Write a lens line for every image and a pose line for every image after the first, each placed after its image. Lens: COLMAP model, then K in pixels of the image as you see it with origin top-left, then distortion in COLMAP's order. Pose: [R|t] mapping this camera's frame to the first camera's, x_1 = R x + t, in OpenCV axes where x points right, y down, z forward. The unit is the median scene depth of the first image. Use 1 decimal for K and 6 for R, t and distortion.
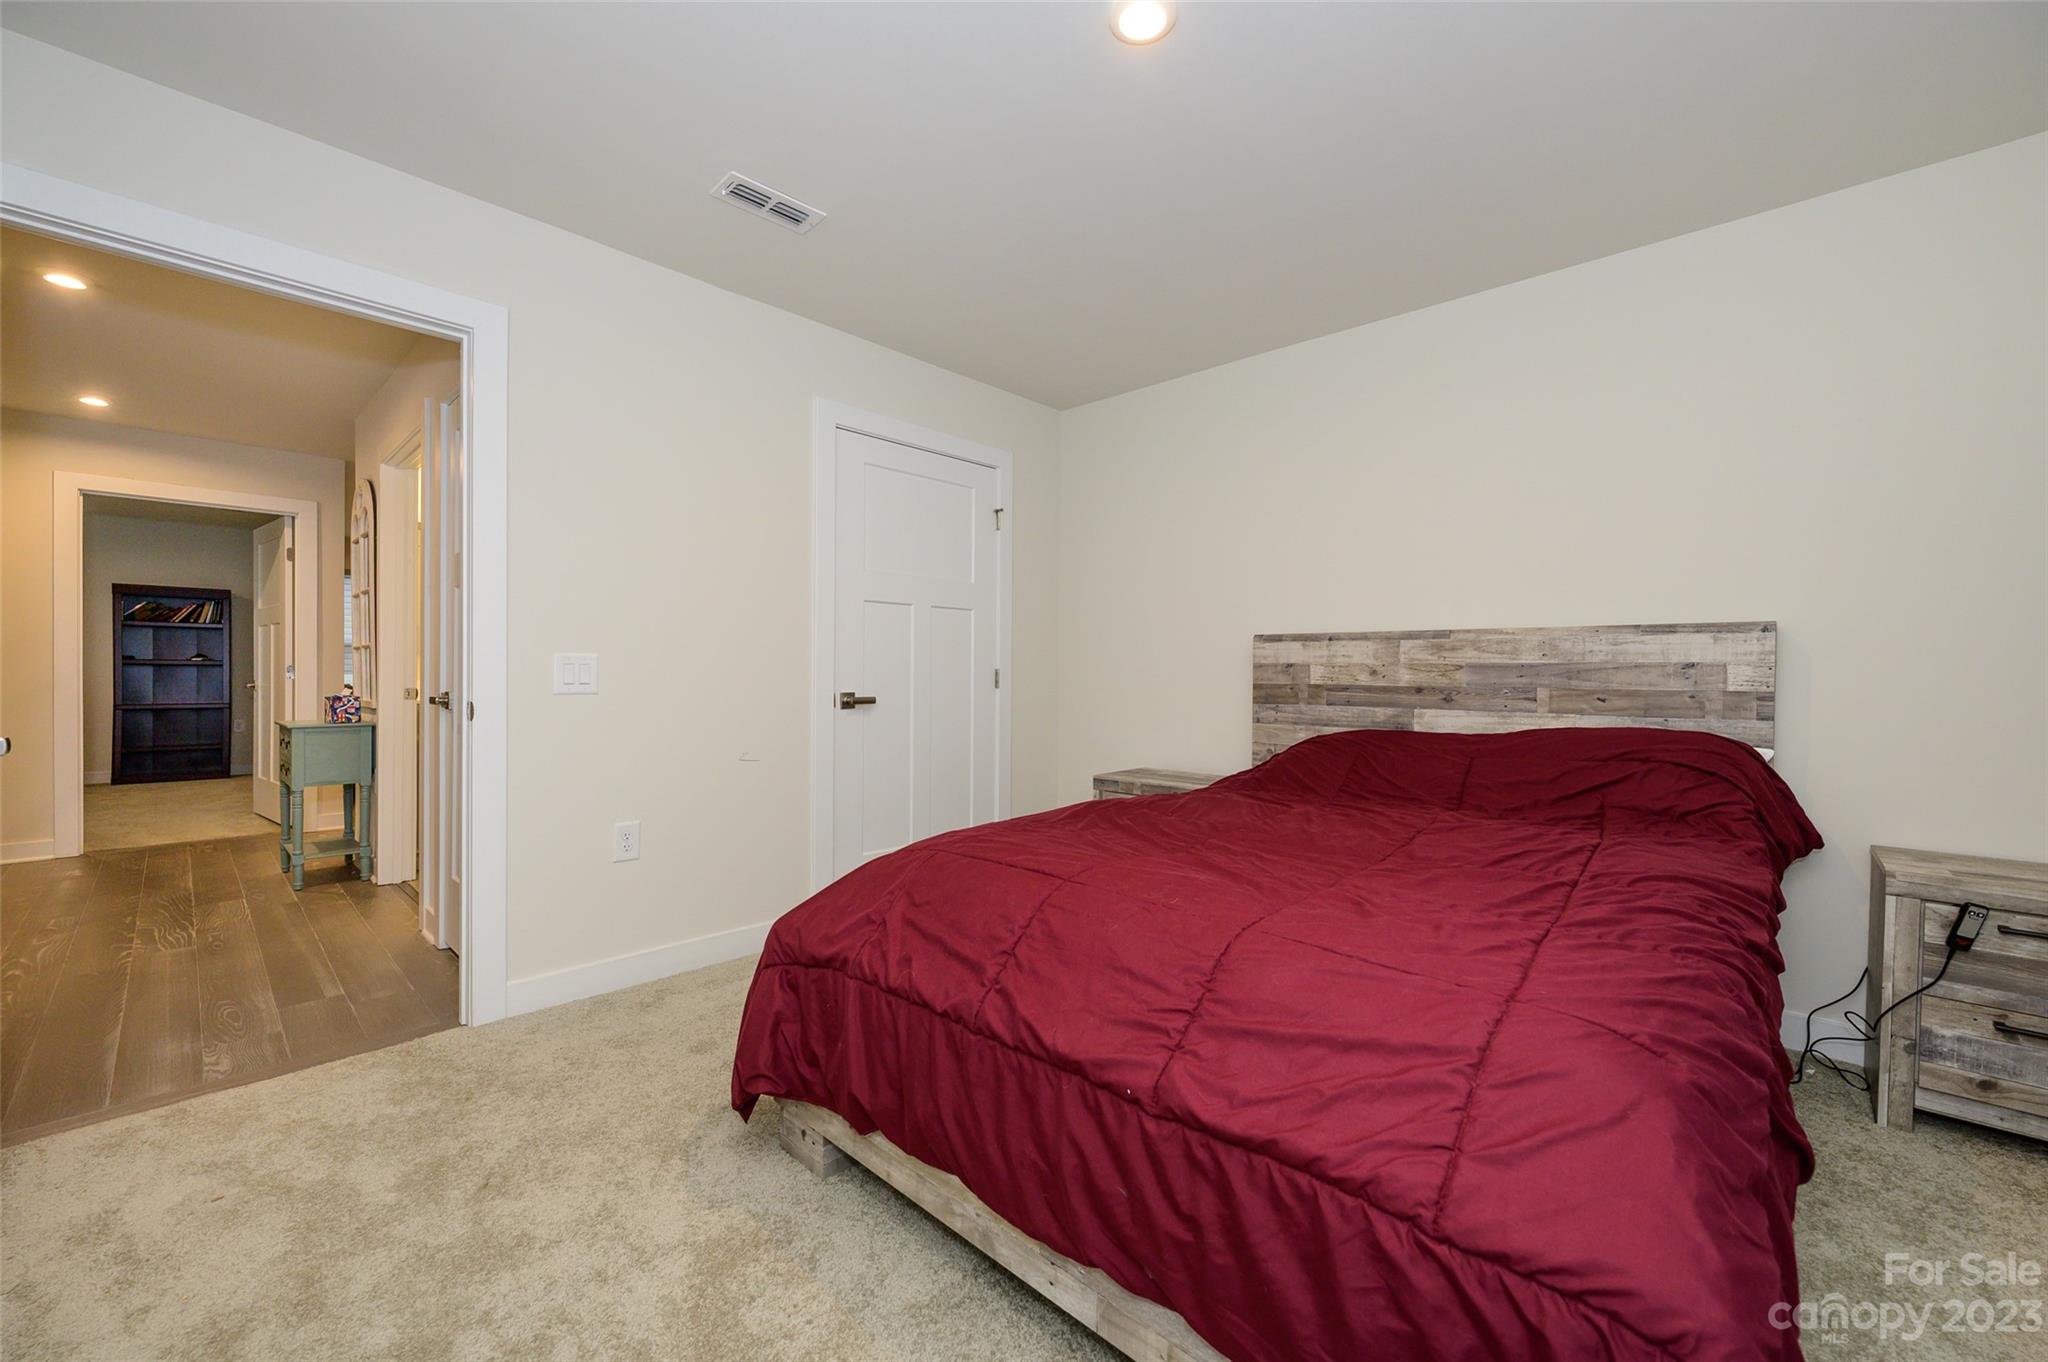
lens RADIAL K [[810.6, 0, 1018.3], [0, 810.6, 678.9], [0, 0, 1]] dist [-0.000656, -0.000159]
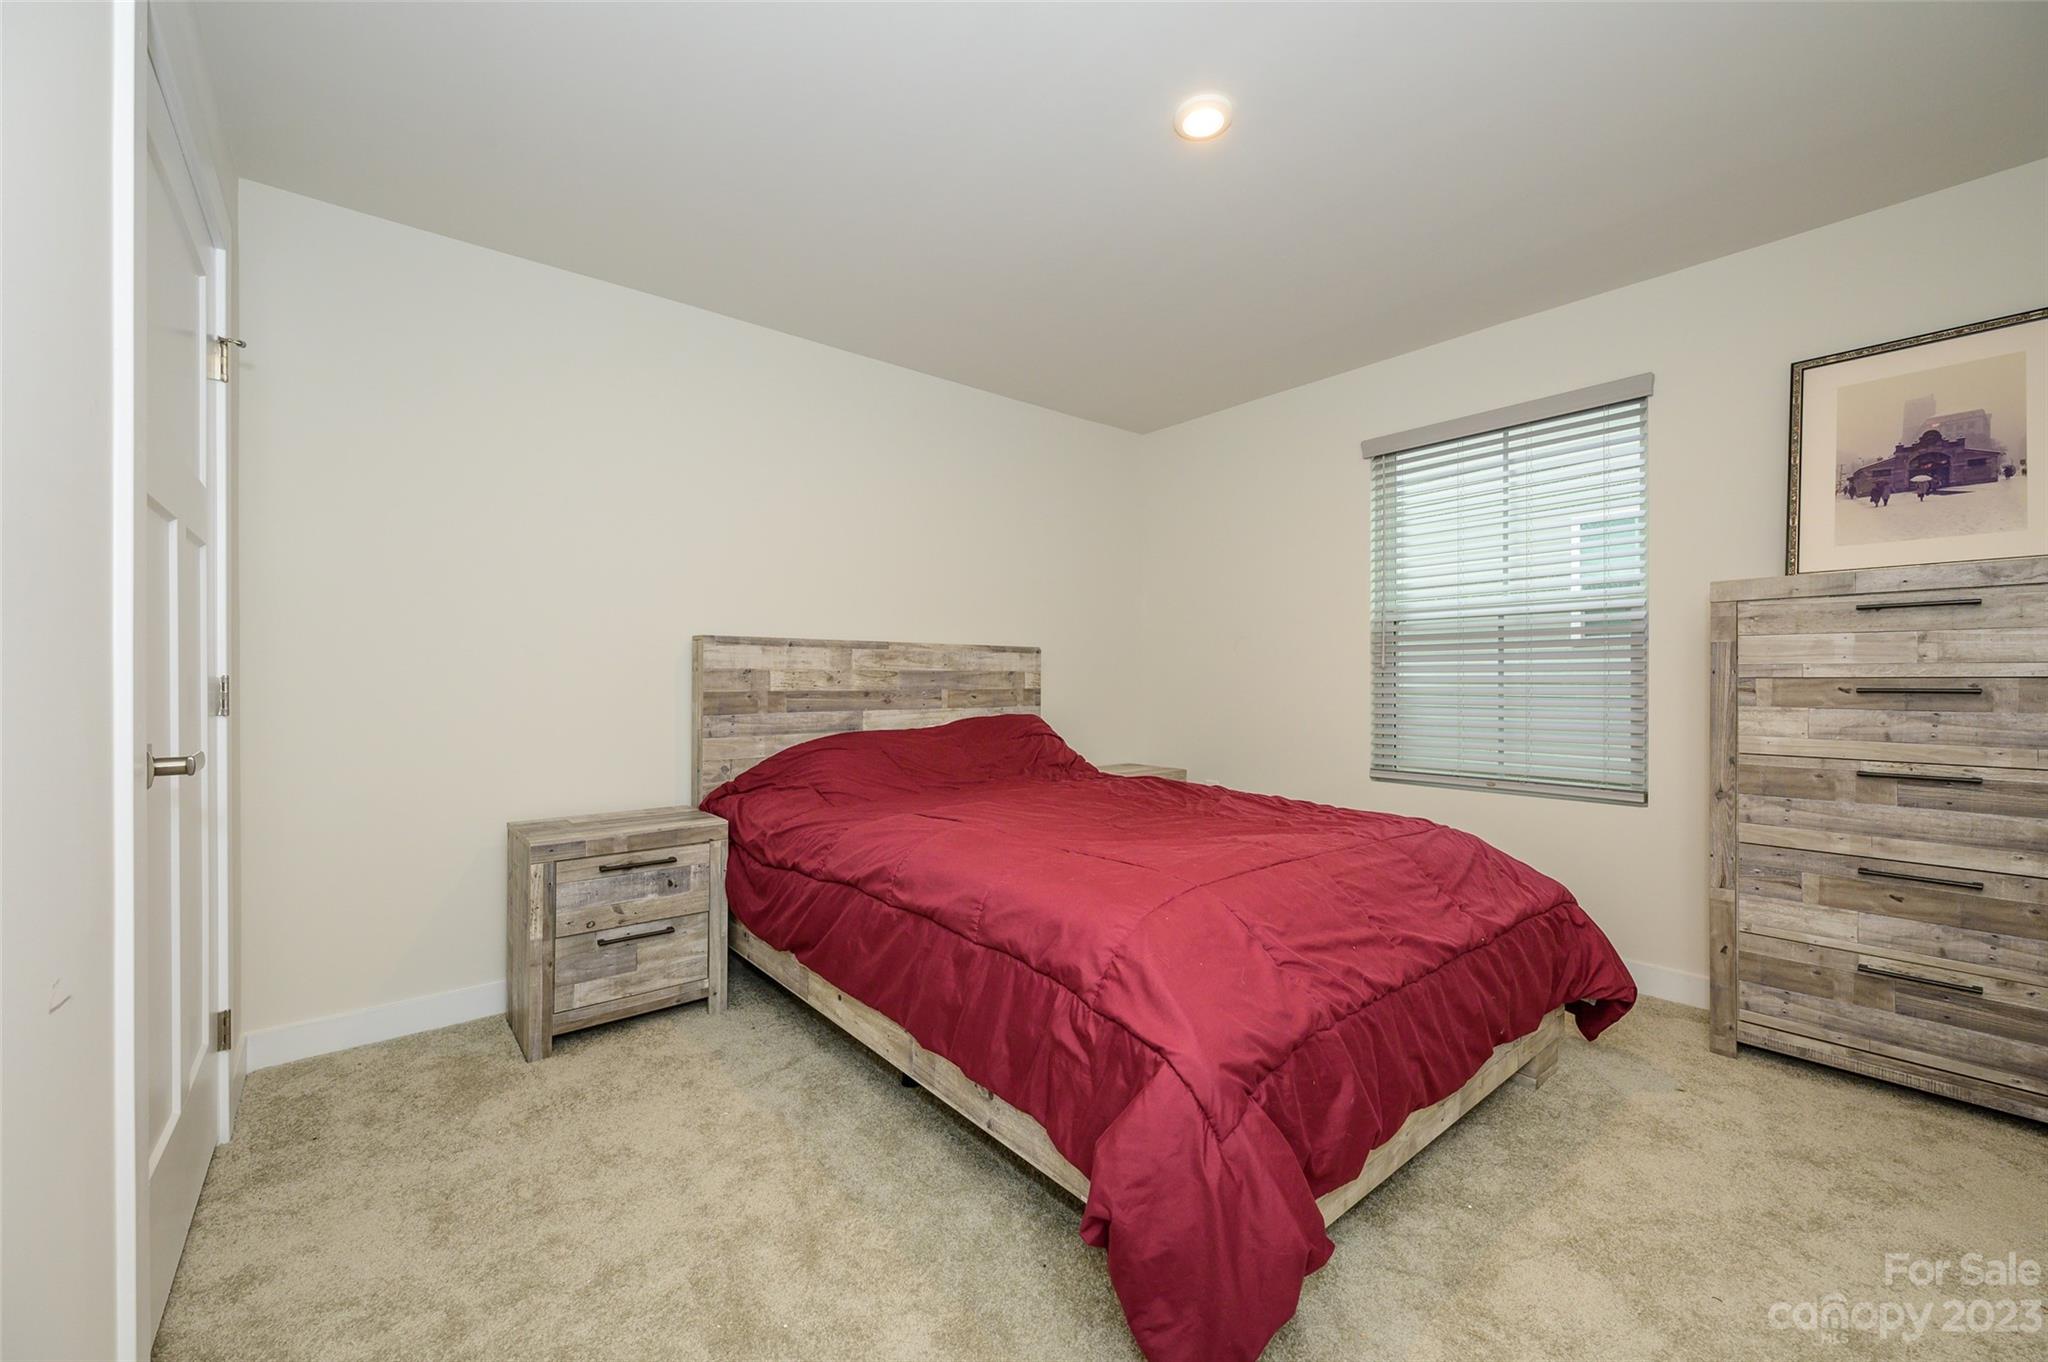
lens RADIAL K [[810.6, 0, 1023.4], [0, 810.6, 675.1], [0, 0, 1]] dist [-0.000656, -0.000159]
pose [[0.118068, -0.002461, 0.993002, -0.595949], [0.009447, 0.999954, 0.001355, -0.011706], [-0.992961, 0.009221, 0.118086, 0.648909]]
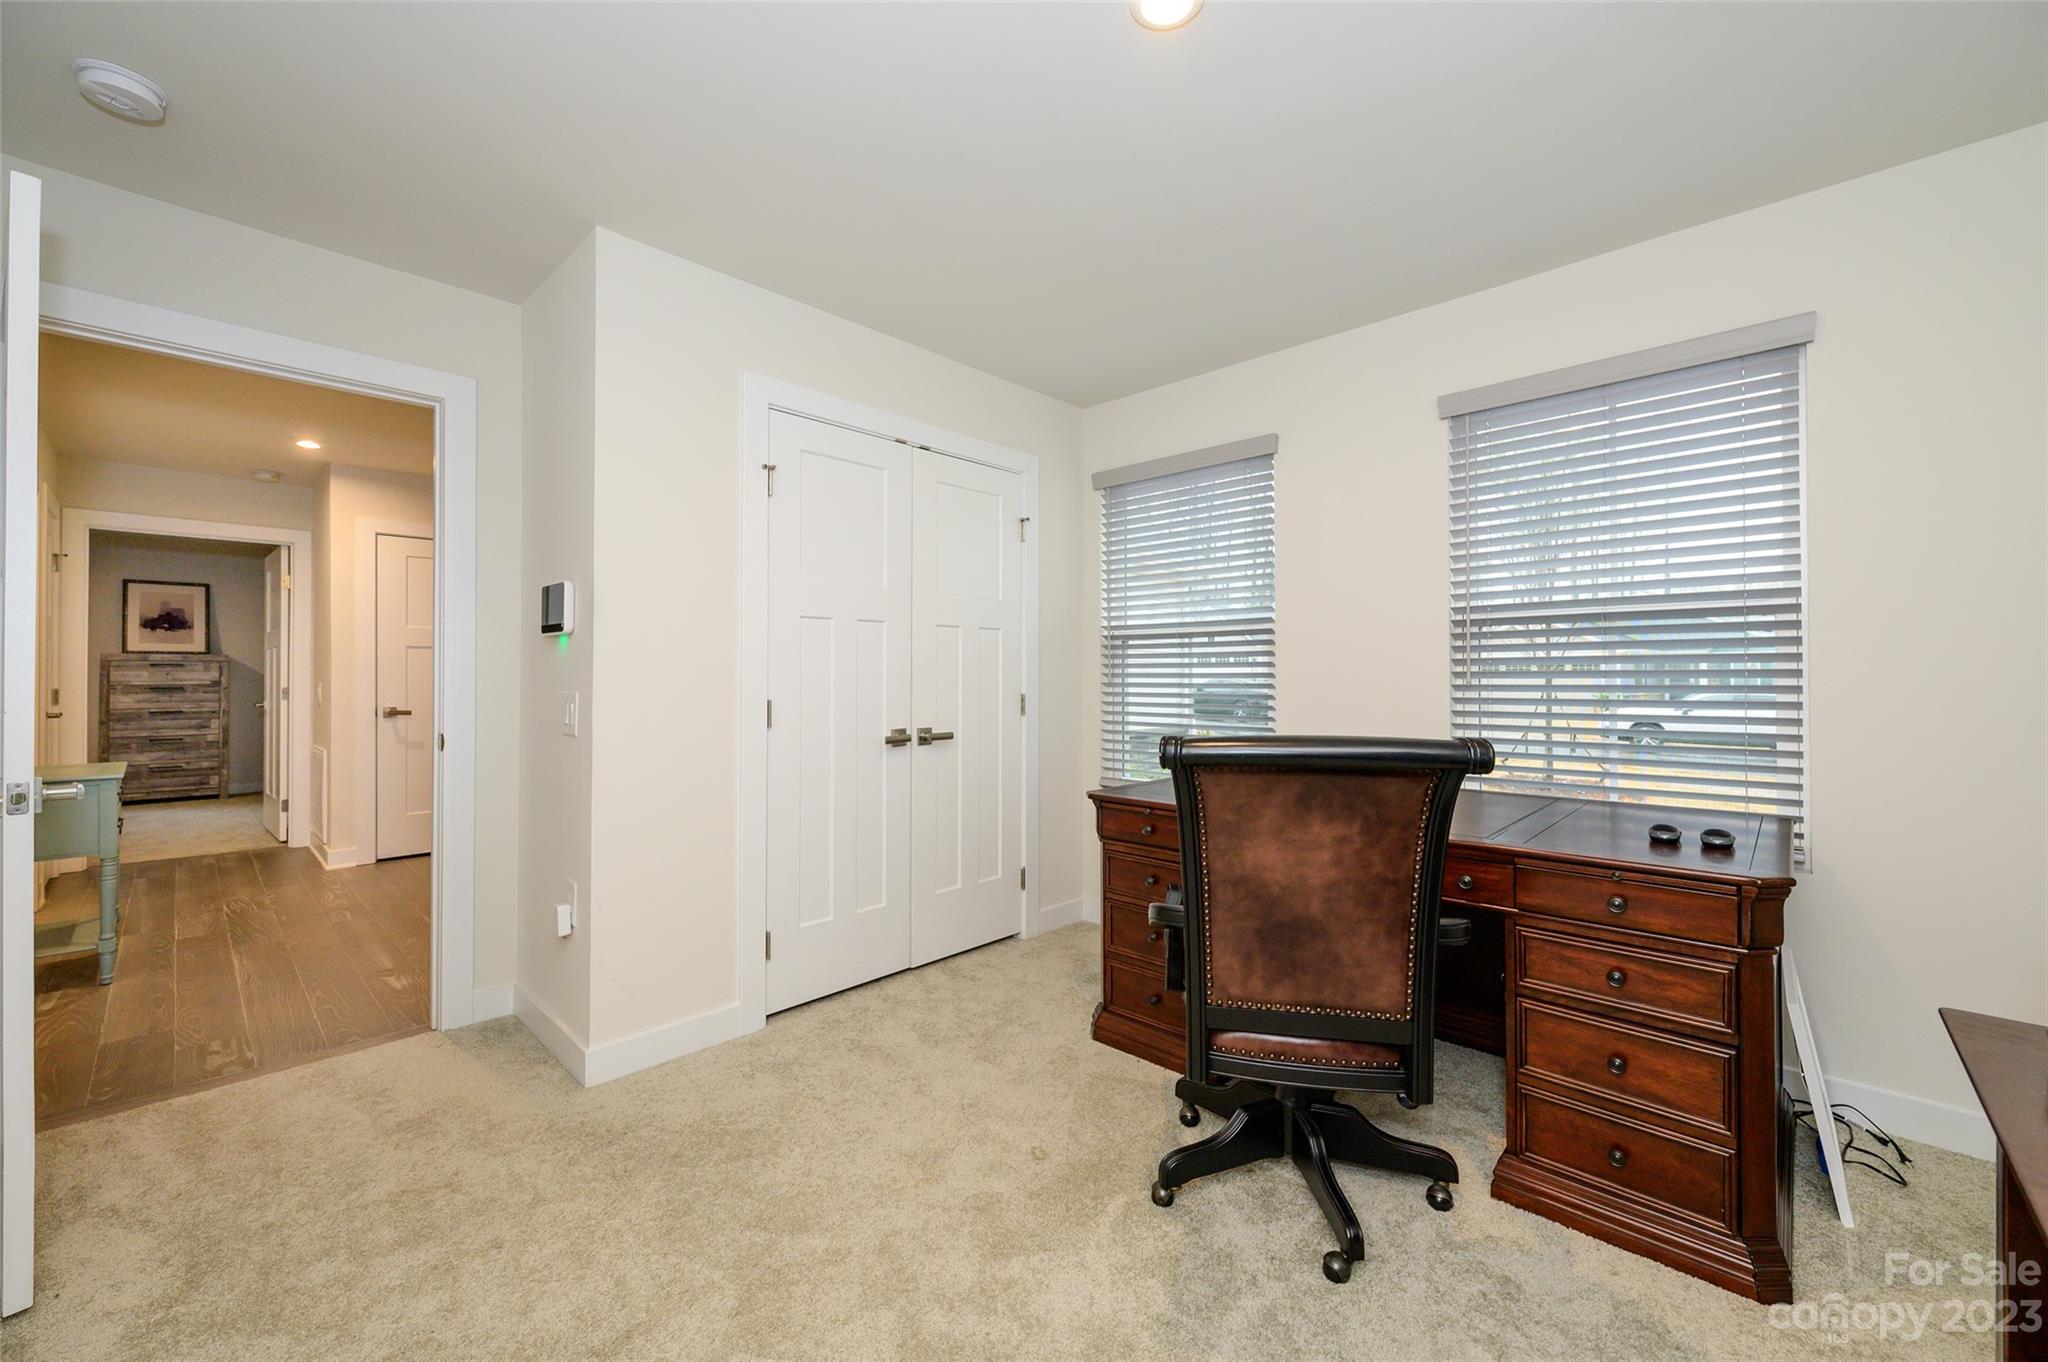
lens RADIAL K [[810.6, 0, 1028.7], [0, 810.6, 673.5], [0, 0, 1]] dist [-0.000656, -0.000159]
pose [[-0.999942, -0.006733, -0.008349, -1.740958], [-0.006748, 0.999976, 0.001754, -0.040509], [0.008337, 0.001810, -0.999964, 1.782380]]
